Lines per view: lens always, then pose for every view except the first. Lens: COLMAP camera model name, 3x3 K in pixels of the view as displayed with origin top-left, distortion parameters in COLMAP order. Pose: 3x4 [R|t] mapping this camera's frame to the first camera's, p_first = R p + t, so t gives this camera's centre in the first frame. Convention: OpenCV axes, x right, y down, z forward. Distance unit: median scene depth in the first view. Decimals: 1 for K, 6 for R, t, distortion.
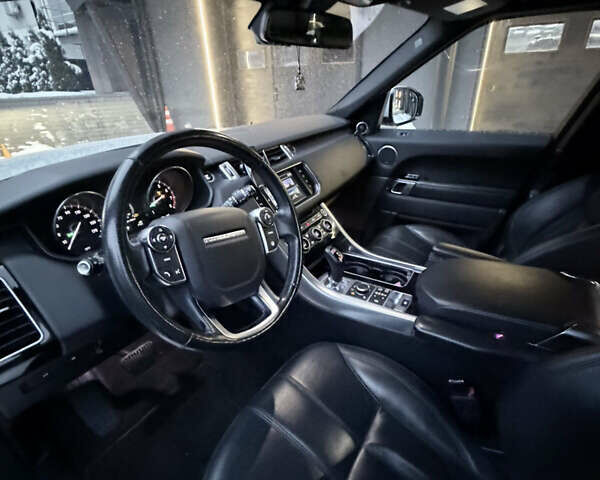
lens RADIAL K [[317.7, 0, 300.0], [0, 317.7, 240.0], [0, 0, 1]] dist [0.000993, -0.001299]
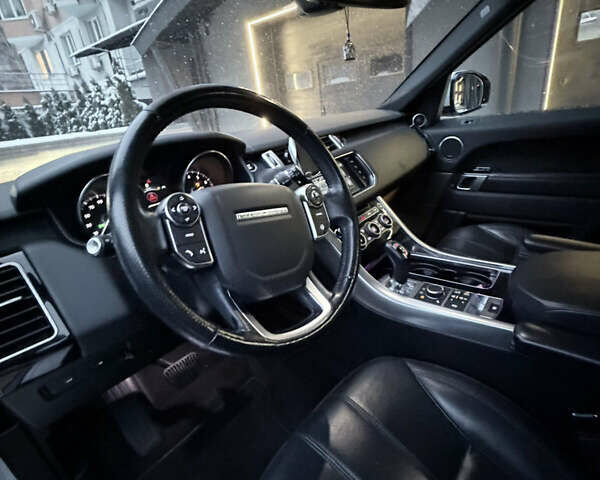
lens RADIAL K [[317.7, 0, 300.0], [0, 317.7, 240.0], [0, 0, 1]] dist [0.000993, -0.001299]
pose [[0.986863, -0.028913, -0.158953, -0.009820], [0.018952, 0.997781, -0.063833, 0.069045], [0.160446, 0.059982, 0.985220, 0.138731]]
